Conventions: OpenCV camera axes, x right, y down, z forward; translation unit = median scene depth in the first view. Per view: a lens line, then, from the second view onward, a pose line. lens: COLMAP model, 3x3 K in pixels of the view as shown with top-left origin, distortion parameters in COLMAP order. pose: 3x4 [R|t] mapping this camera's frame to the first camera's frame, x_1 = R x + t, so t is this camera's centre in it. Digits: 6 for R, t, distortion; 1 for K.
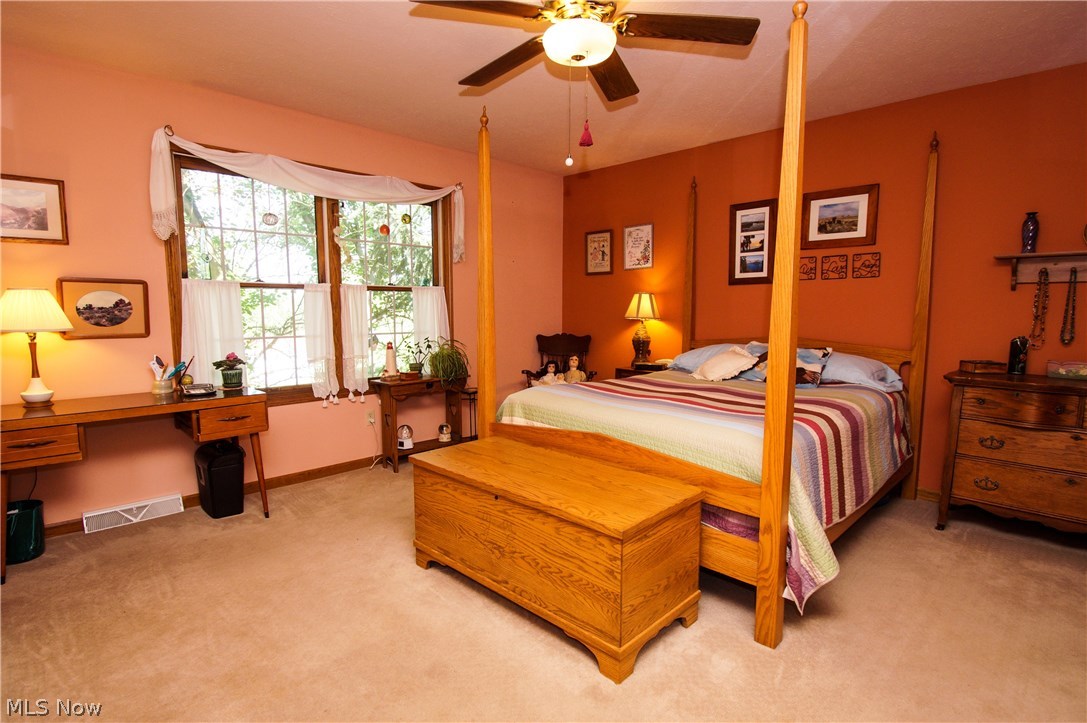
lens RADIAL K [[552.5, 0, 542.8], [0, 552.5, 364.0], [0, 0, 1]] dist [-0.001793, -0.000420]
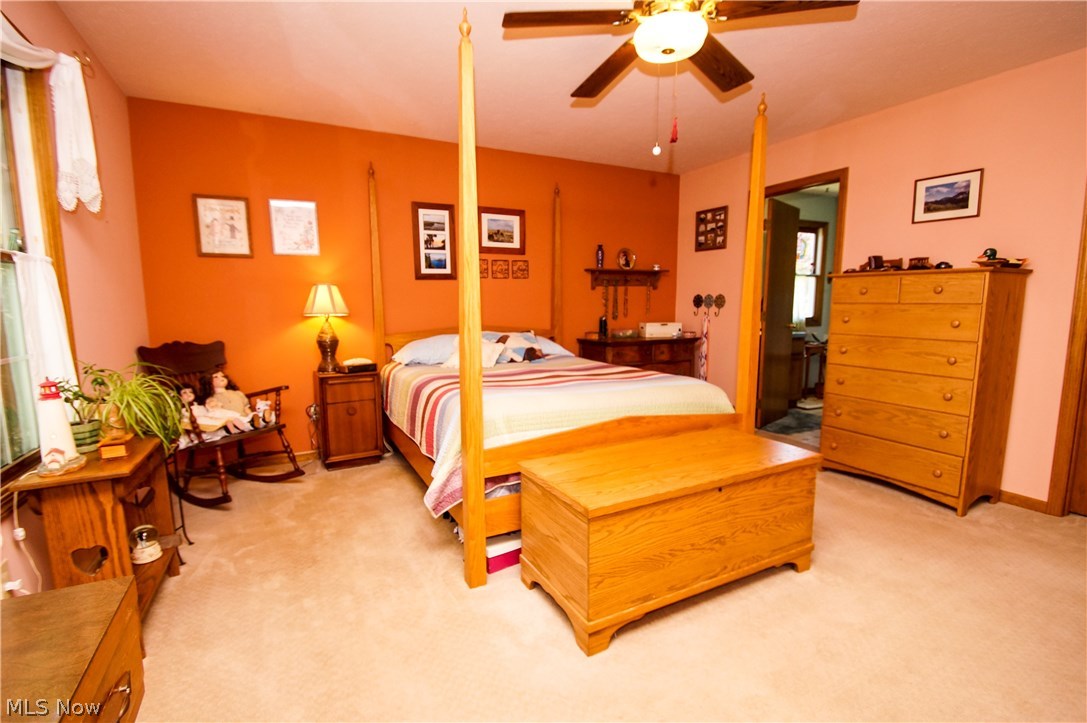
lens RADIAL K [[488.0, 0, 540.9], [0, 488.0, 361.5], [0, 0, 1]] dist [0.017160, 0.000085]
pose [[0.306342, -0.117273, 0.944670, -0.505106], [0.106484, 0.990376, 0.088416, -0.048522], [-0.945947, 0.073506, 0.315881, 0.523581]]
